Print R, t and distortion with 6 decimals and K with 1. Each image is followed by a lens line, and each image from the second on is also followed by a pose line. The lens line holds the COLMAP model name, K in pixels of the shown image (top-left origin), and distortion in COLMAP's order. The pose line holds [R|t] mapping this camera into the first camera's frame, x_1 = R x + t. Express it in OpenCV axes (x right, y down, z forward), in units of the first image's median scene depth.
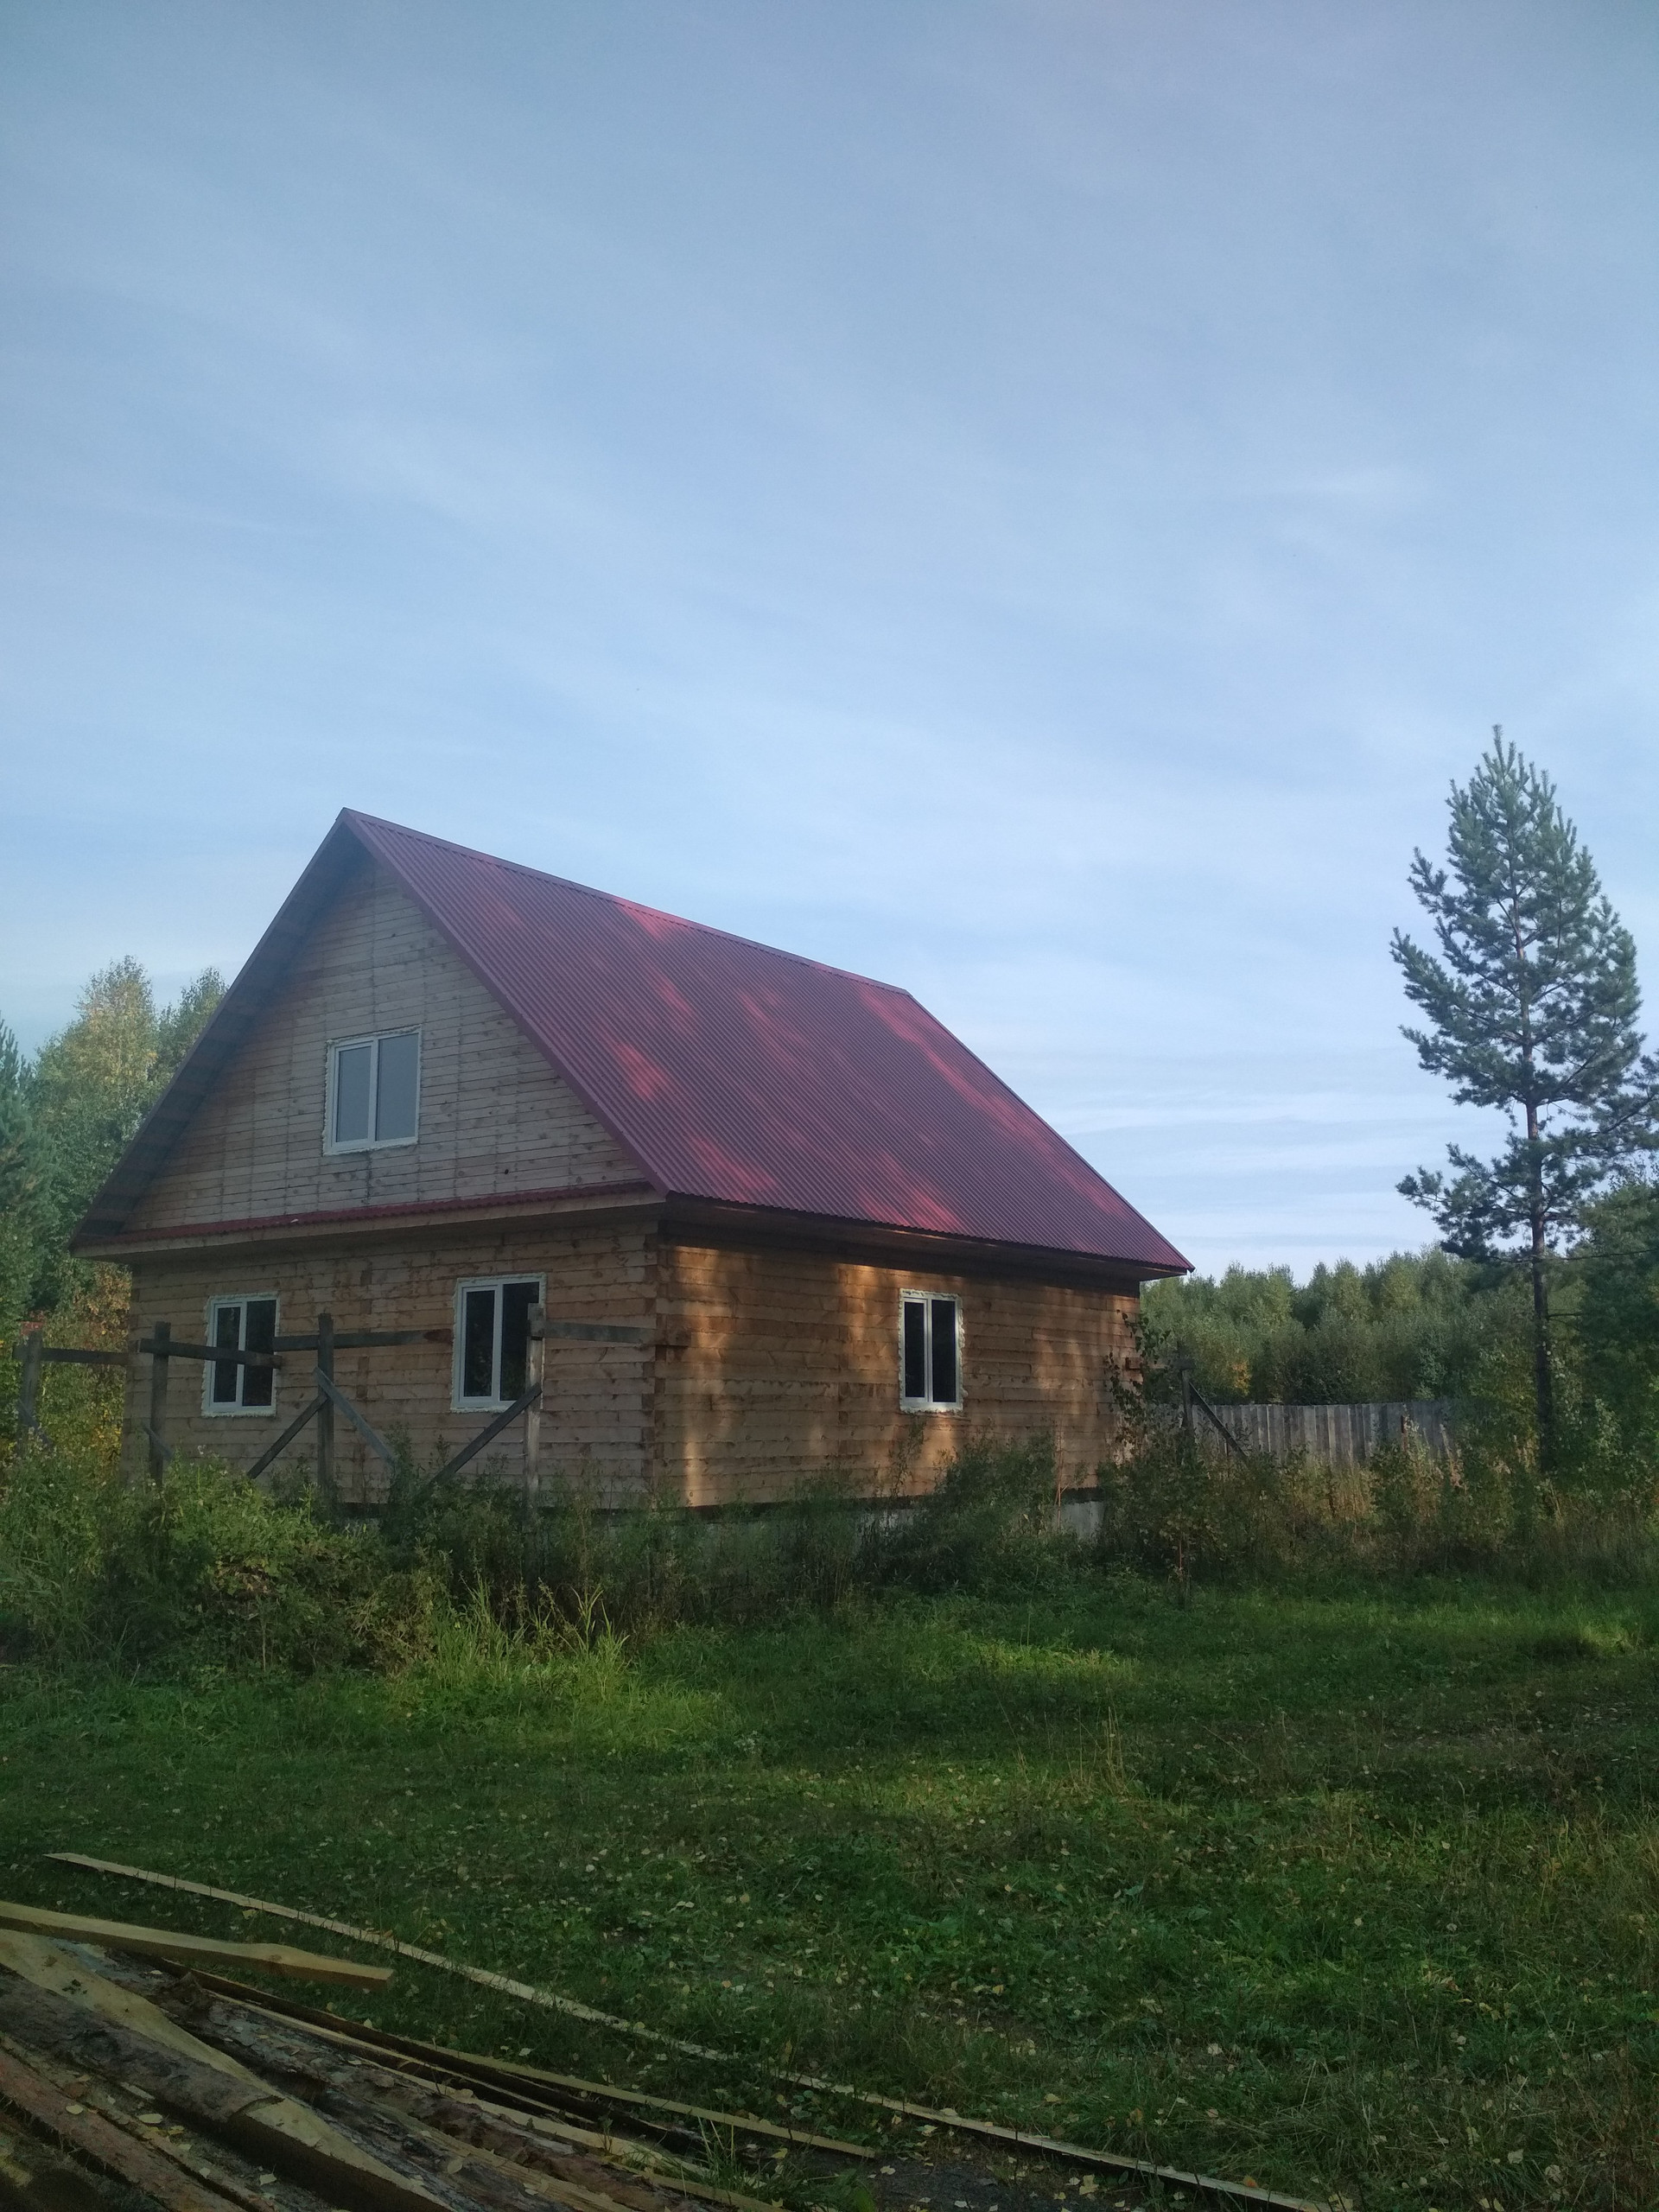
lens RADIAL K [[1974.0, 0, 829.5], [0, 1974.0, 1106.0], [0, 0, 1]] dist [0.215815, -0.001592]
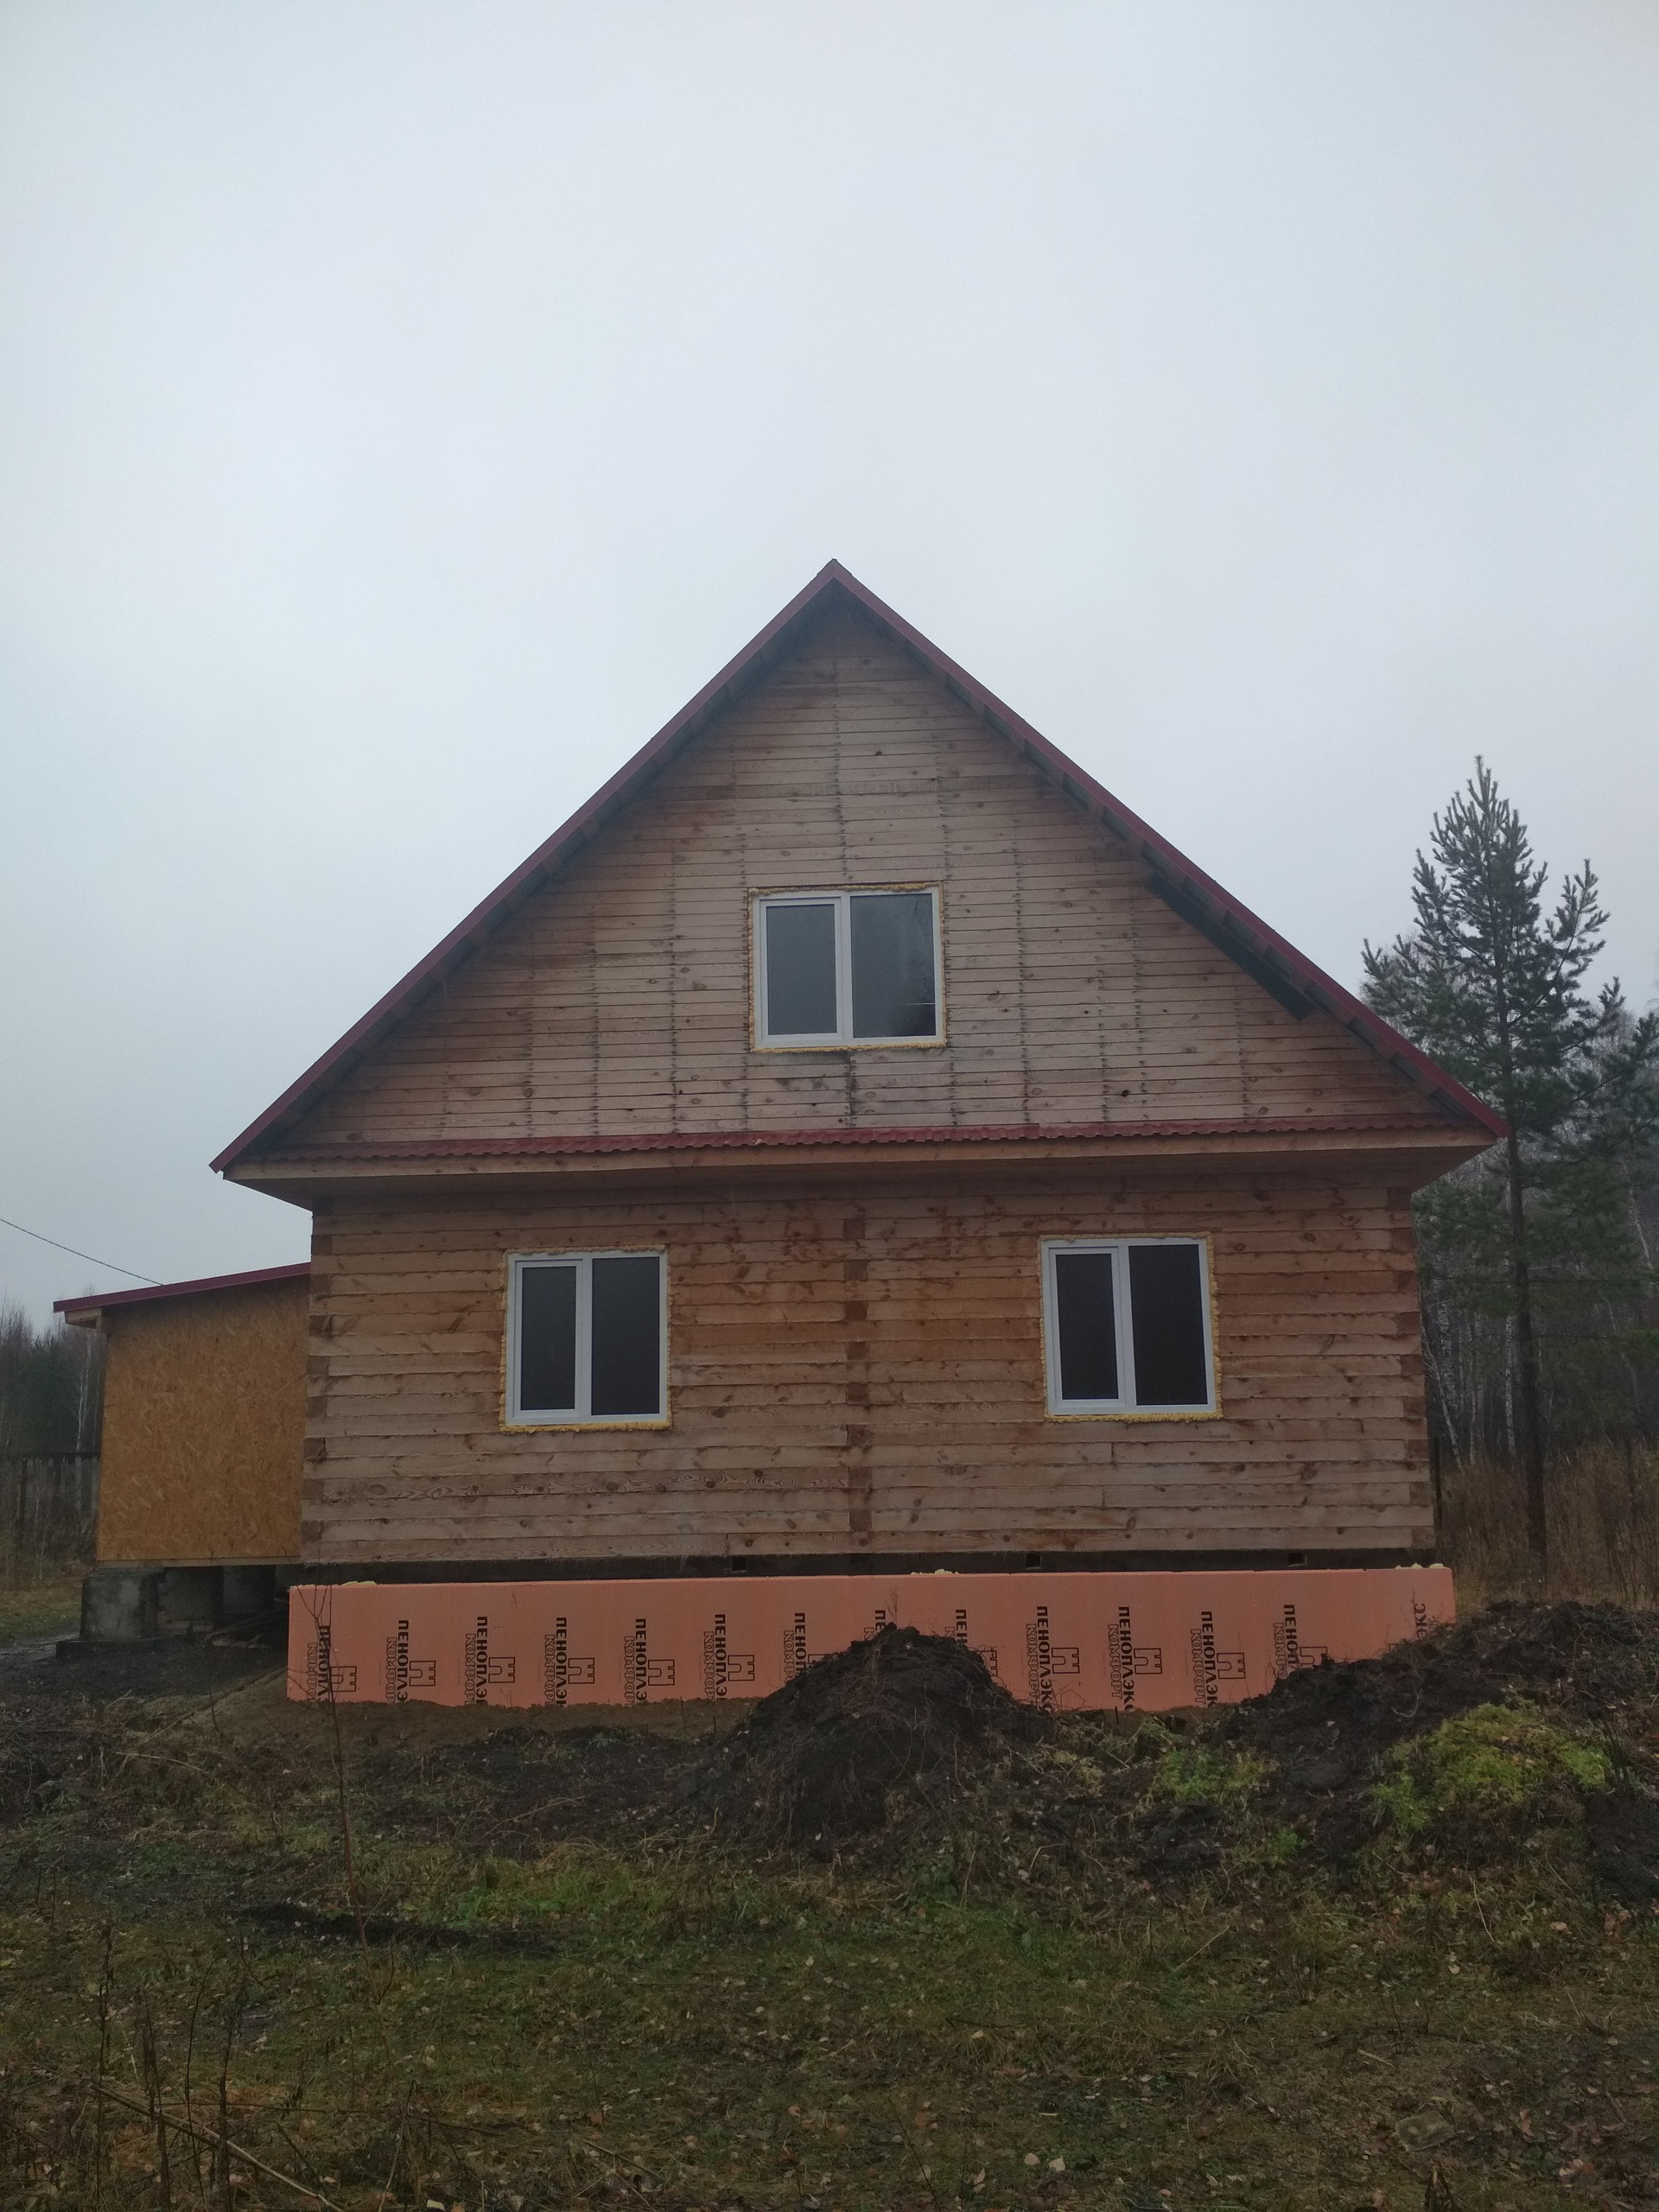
lens RADIAL K [[1974.0, 0, 829.5], [0, 1974.0, 1106.0], [0, 0, 1]] dist [0.215815, -0.001592]
pose [[0.826213, 0.089981, 0.556125, -0.621896], [-0.070188, 0.995912, -0.056863, 0.082029], [-0.558968, 0.007948, 0.829151, 0.427576]]
